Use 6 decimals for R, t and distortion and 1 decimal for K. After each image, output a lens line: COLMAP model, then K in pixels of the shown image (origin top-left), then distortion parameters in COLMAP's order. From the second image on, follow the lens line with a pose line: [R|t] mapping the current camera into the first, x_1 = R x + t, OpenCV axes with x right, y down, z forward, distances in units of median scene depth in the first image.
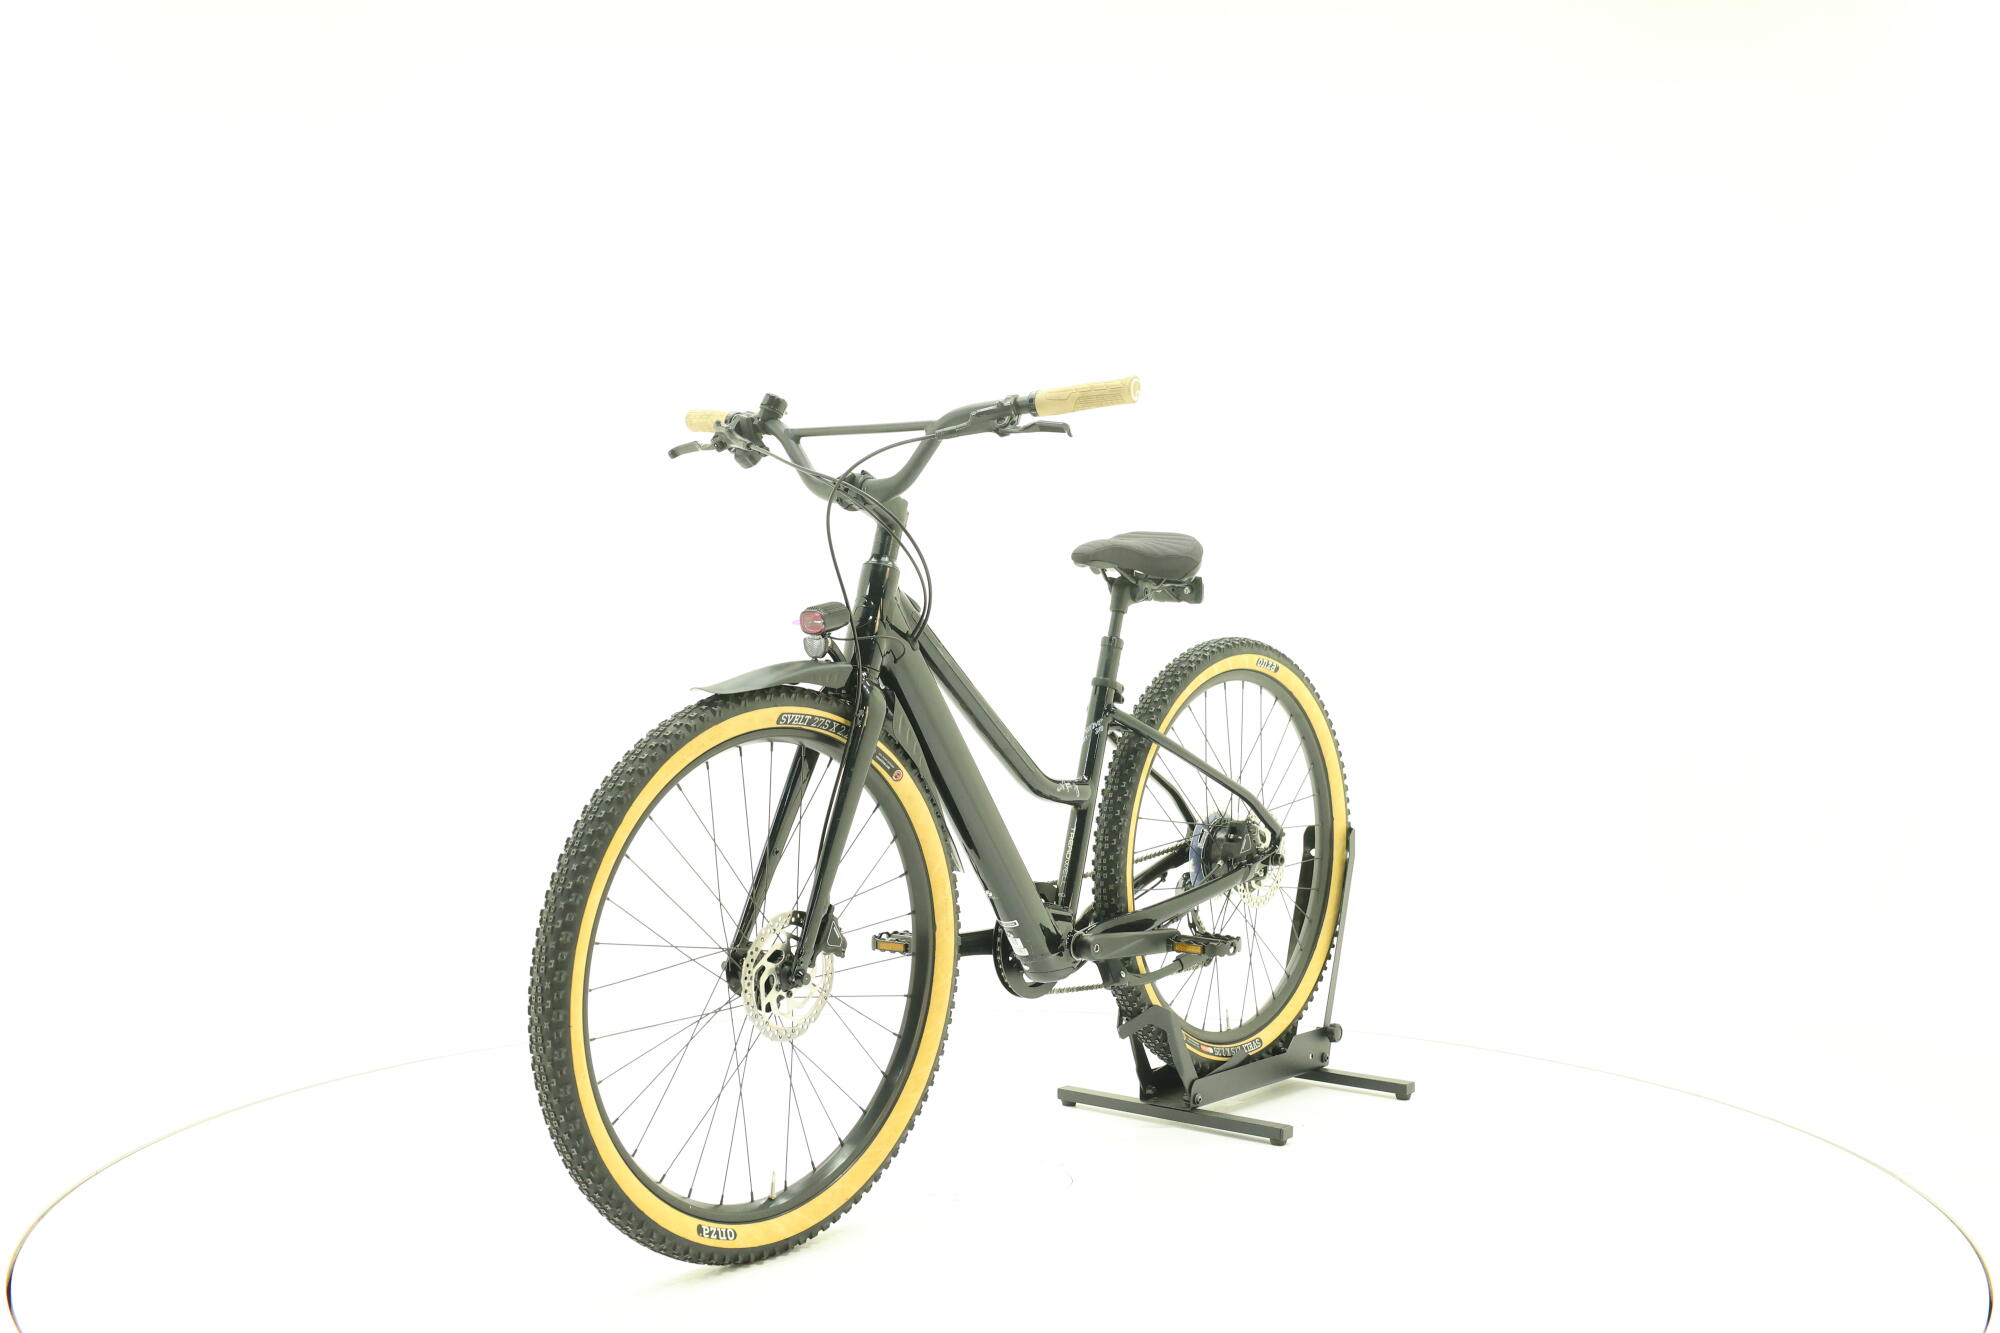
lens RADIAL K [[2138.7, 0, 999.3], [0, 2138.7, 667.0], [0, 0, 1]] dist [0.000882, -0.000044]
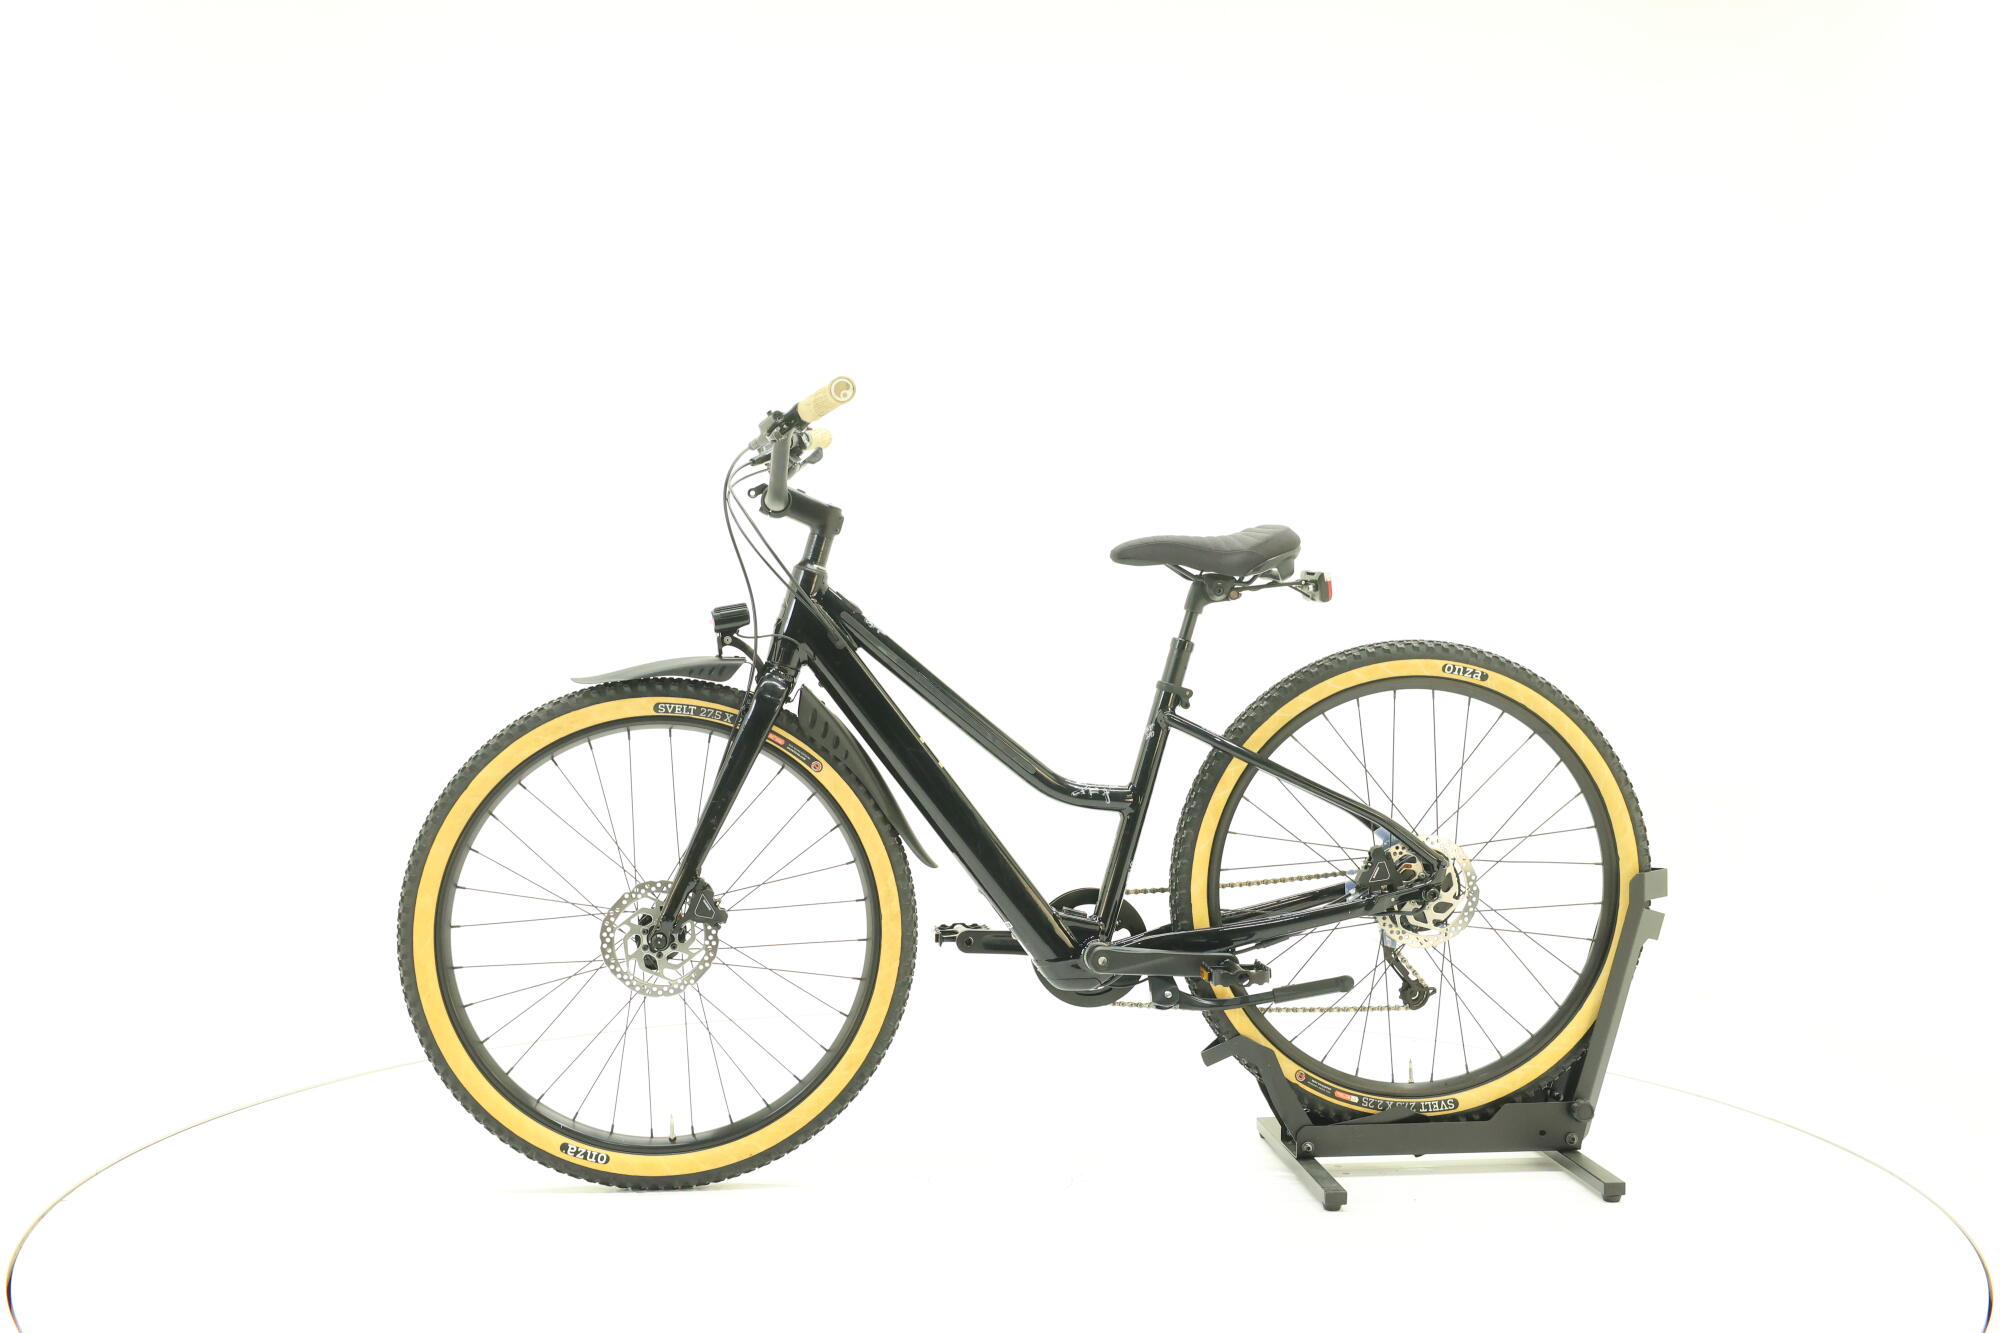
lens RADIAL K [[2138.7, 0, 999.3], [0, 2138.7, 667.0], [0, 0, 1]] dist [0.000882, -0.000044]
pose [[0.710392, 0.016603, -0.703611, 0.748487], [-0.017025, 0.999835, 0.006404, -0.006625], [0.703600, 0.007430, 0.710557, 0.307111]]
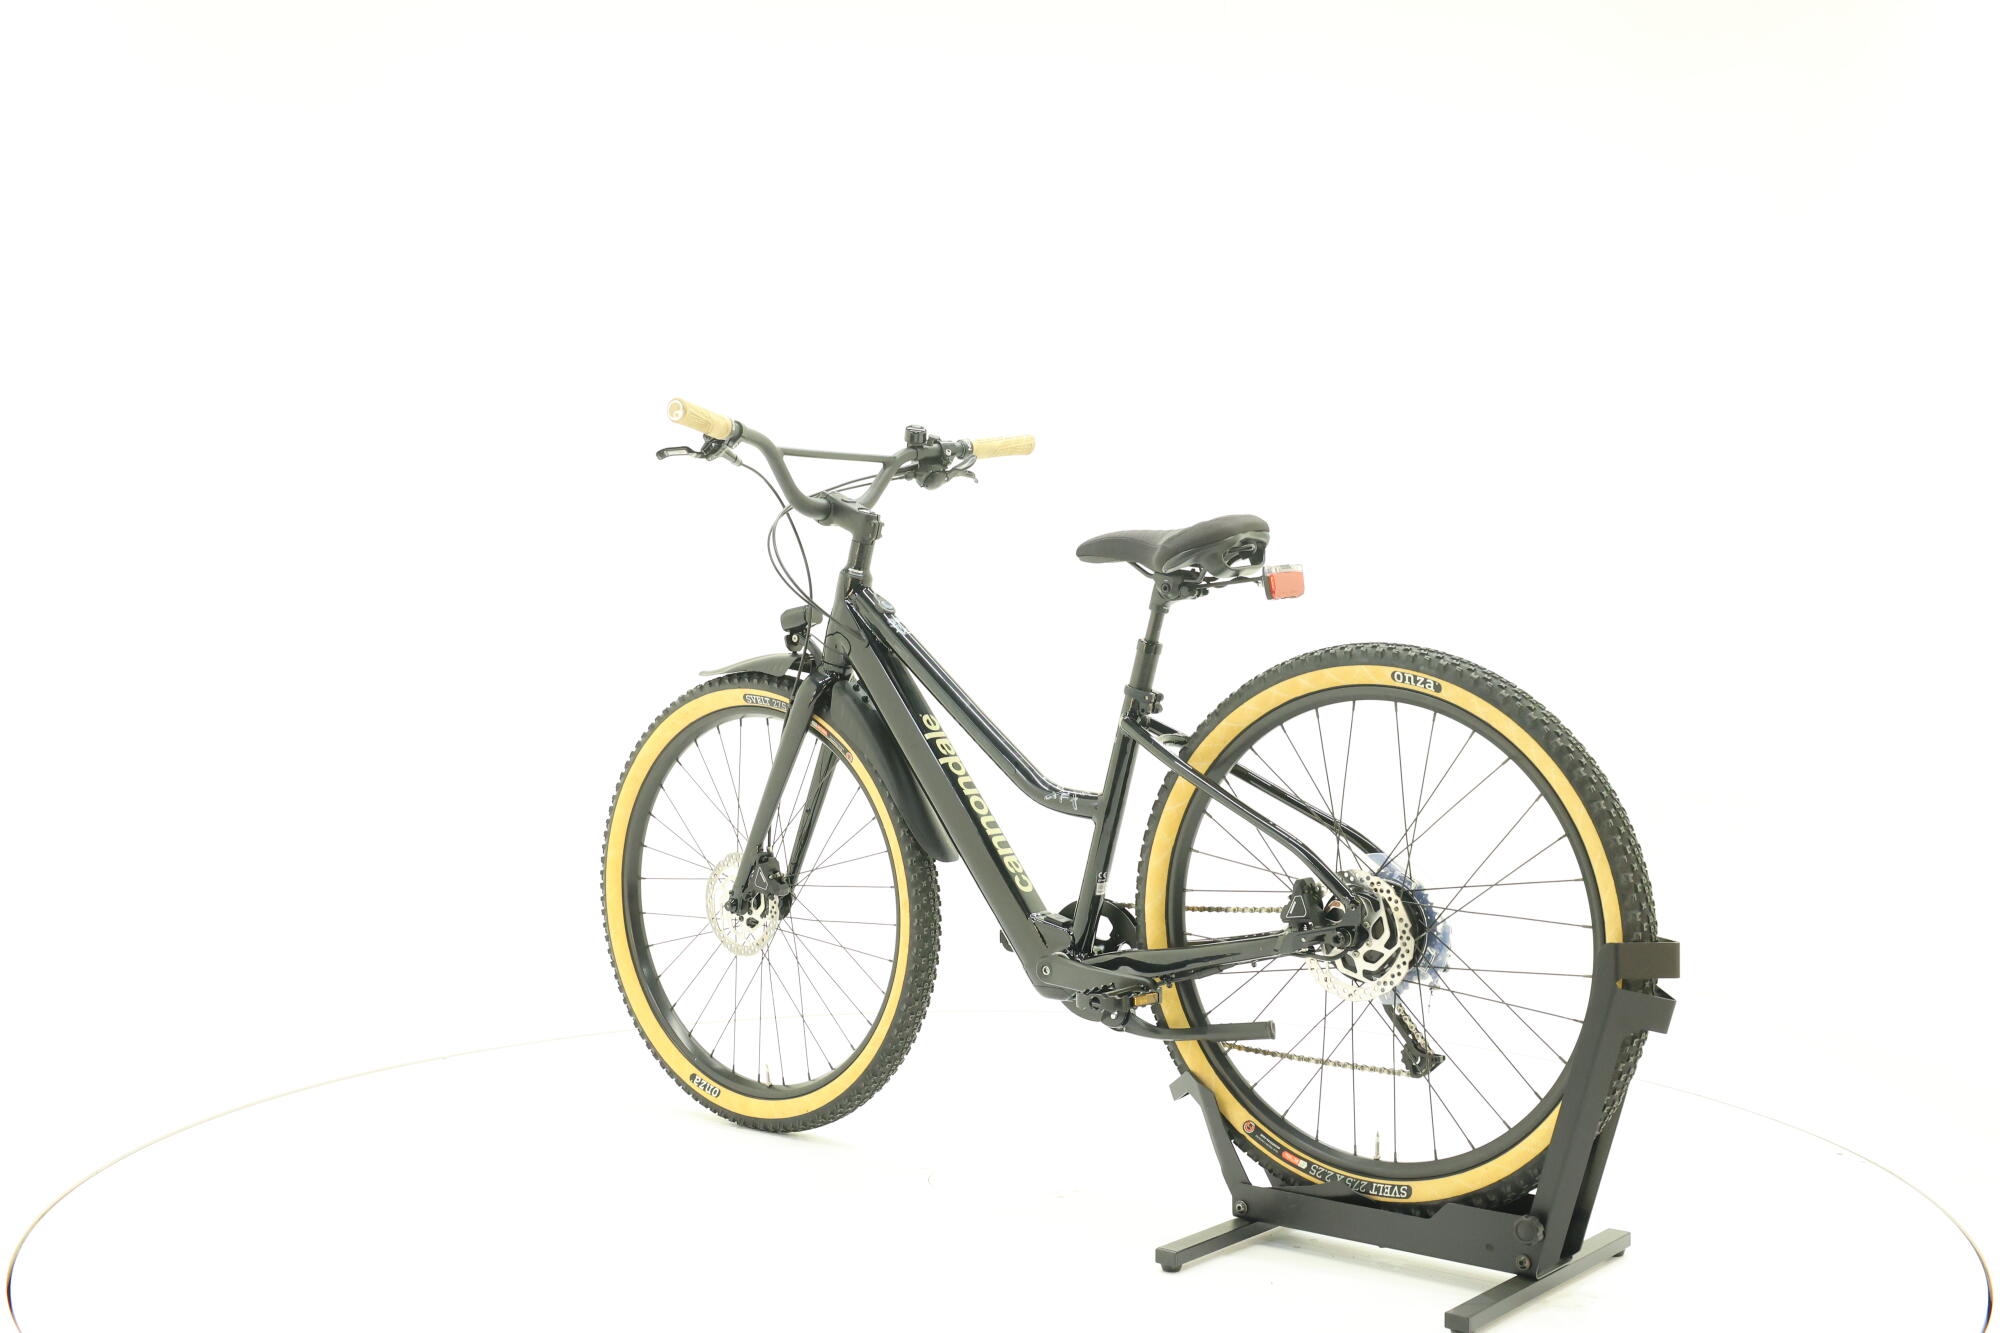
lens RADIAL K [[2138.7, 0, 999.3], [0, 2138.7, 667.0], [0, 0, 1]] dist [0.000882, -0.000044]
pose [[-0.004000, 0.018565, -0.999820, 1.065739], [-0.024605, 0.999523, 0.018658, -0.019755], [0.999689, 0.024676, -0.003542, 1.065832]]
